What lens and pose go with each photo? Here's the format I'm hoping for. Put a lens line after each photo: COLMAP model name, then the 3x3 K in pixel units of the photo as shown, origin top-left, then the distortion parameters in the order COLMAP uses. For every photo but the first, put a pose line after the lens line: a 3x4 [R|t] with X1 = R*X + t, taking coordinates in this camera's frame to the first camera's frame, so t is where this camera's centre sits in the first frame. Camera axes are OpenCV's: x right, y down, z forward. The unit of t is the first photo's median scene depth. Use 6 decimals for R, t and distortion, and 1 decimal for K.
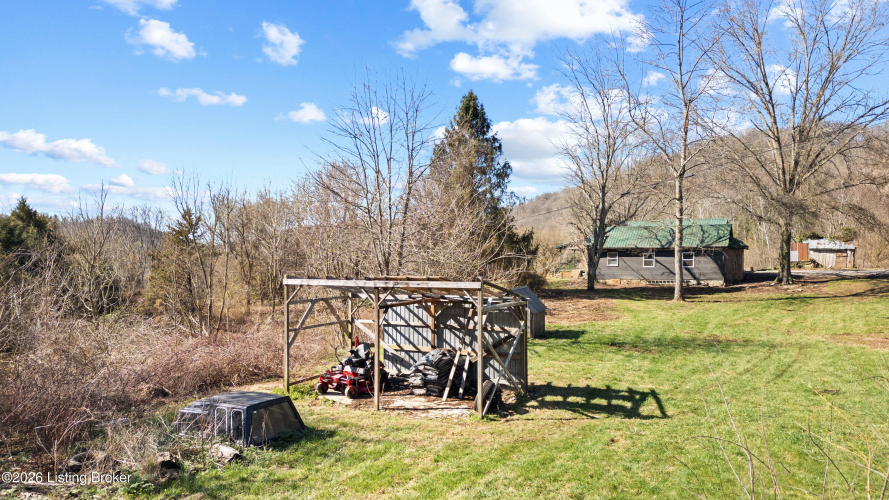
lens RADIAL K [[617.3, 0, 442.5], [0, 617.3, 273.1], [0, 0, 1]] dist [0.030769, -0.006011]
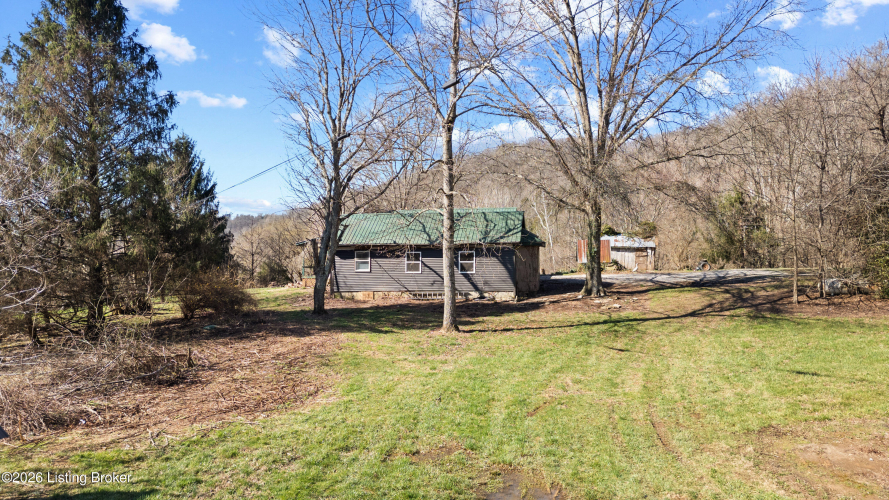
lens RADIAL K [[617.3, 0, 442.5], [0, 617.3, 273.1], [0, 0, 1]] dist [0.030769, -0.006011]
pose [[0.950462, -0.012022, 0.310609, 0.166291], [0.011757, 0.999927, 0.002727, -0.012023], [-0.310620, 0.001060, 0.950534, 0.379445]]
